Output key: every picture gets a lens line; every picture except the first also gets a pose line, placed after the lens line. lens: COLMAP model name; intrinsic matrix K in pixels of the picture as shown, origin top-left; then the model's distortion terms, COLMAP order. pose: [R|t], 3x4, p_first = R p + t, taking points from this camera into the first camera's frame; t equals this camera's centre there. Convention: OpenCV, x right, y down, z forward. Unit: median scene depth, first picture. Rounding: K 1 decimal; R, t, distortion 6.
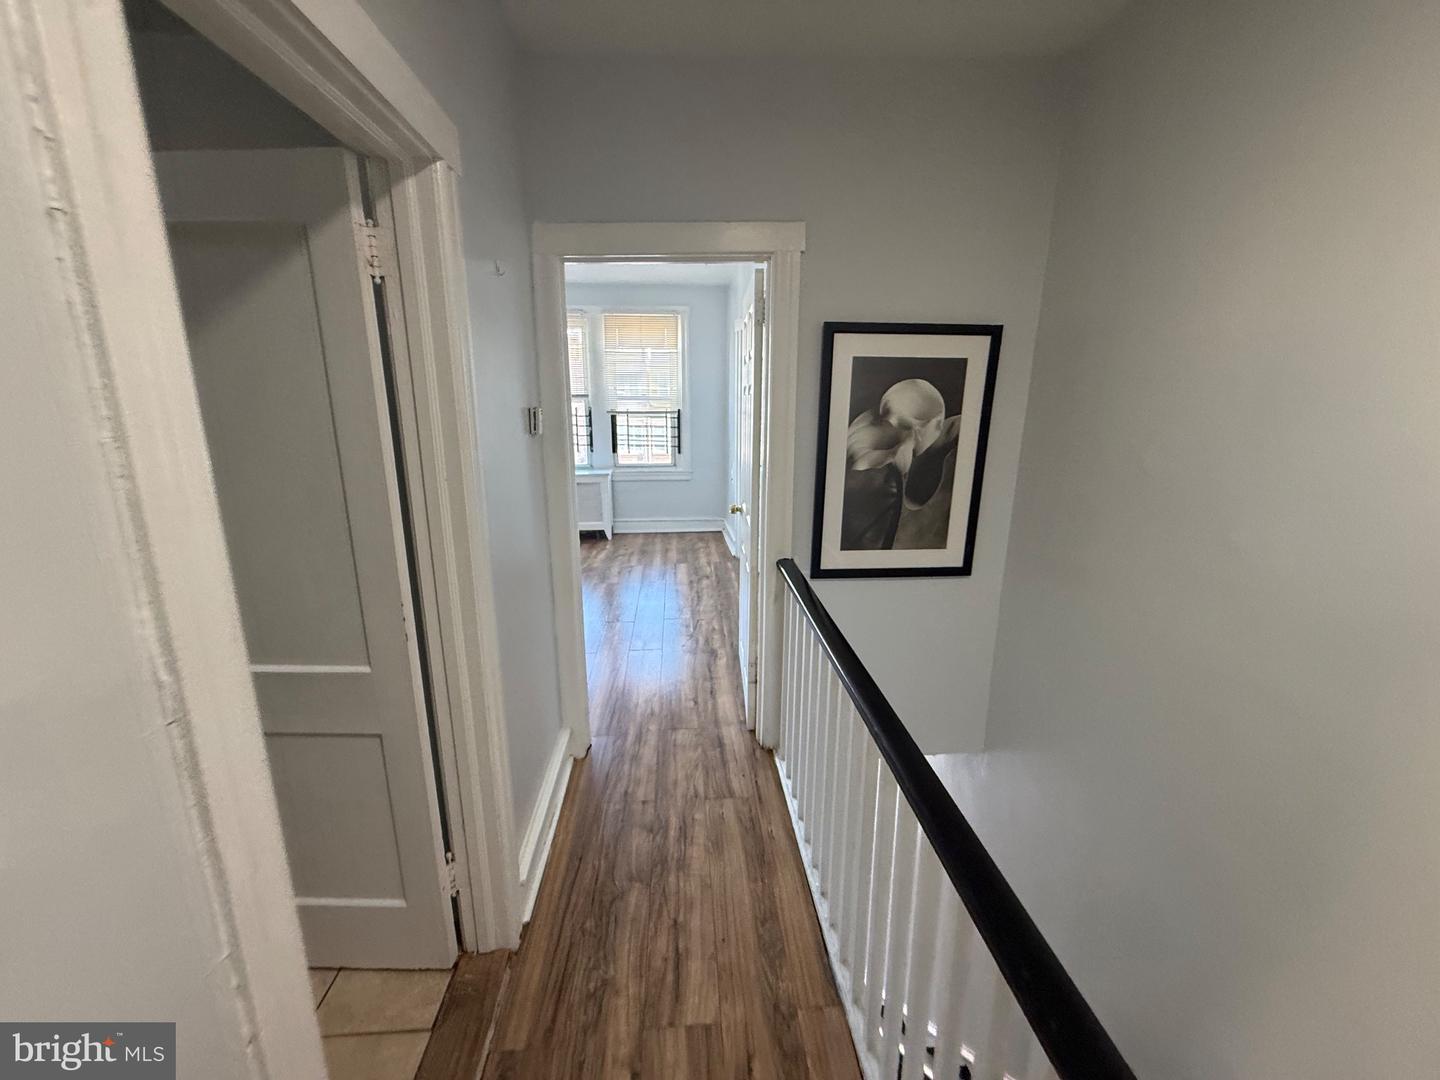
lens RADIAL K [[576.3, 0, 715.2], [0, 576.3, 534.3], [0, 0, 1]] dist [0.001430, 0.000100]
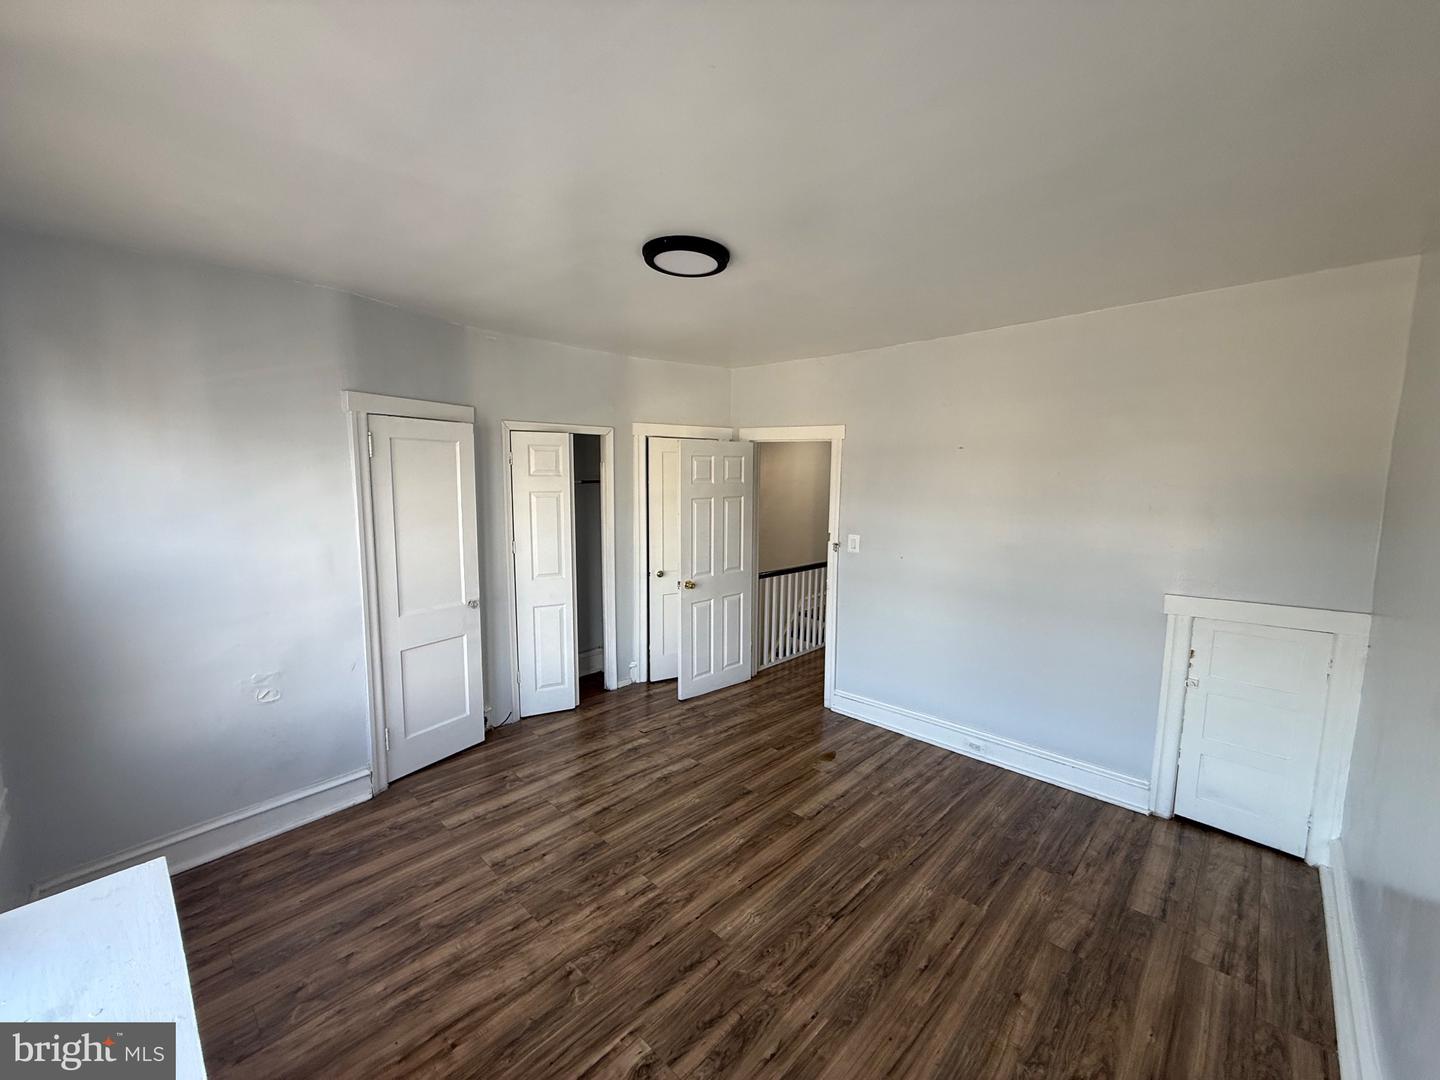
lens RADIAL K [[576.3, 0, 711.2], [0, 576.3, 538.3], [0, 0, 1]] dist [0.001430, 0.000100]
pose [[-0.666852, -0.091900, 0.739502, -0.504110], [0.169836, 0.947507, 0.270900, -0.258924], [-0.725579, 0.306244, -0.616239, 0.894563]]
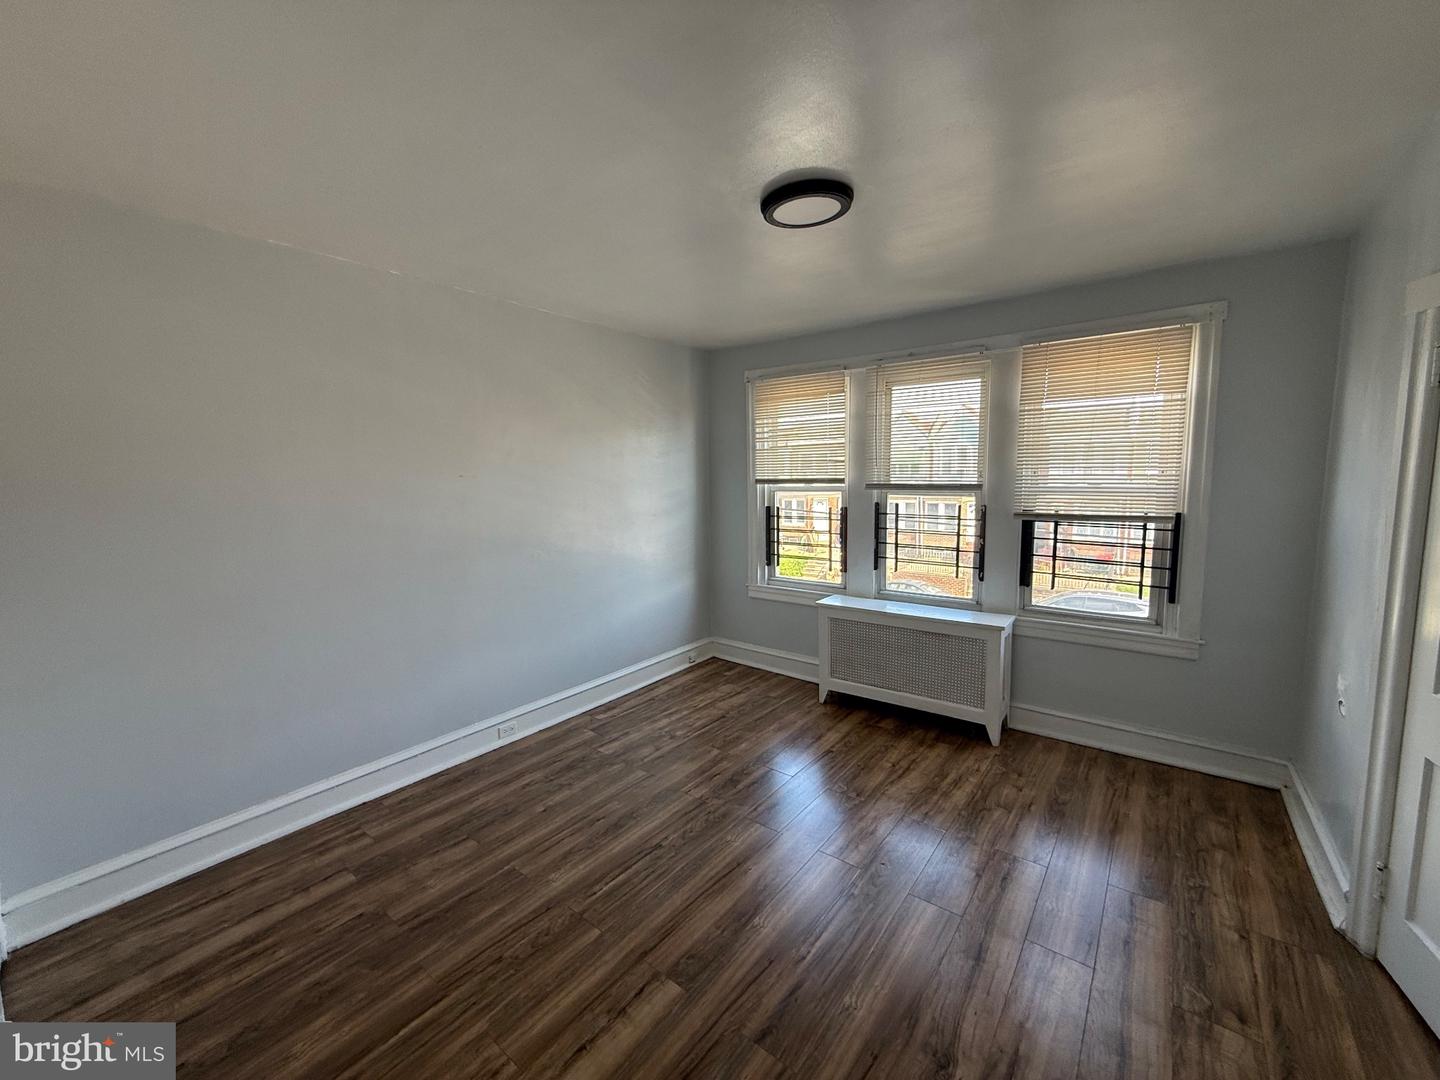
lens RADIAL K [[576.3, 0, 713.9], [0, 576.3, 539.4], [0, 0, 1]] dist [0.001430, 0.000100]
pose [[0.740342, 0.063863, -0.669191, -0.026248], [-0.141709, 0.987934, -0.062495, -0.109438], [0.657125, 0.141098, 0.740458, 0.385362]]
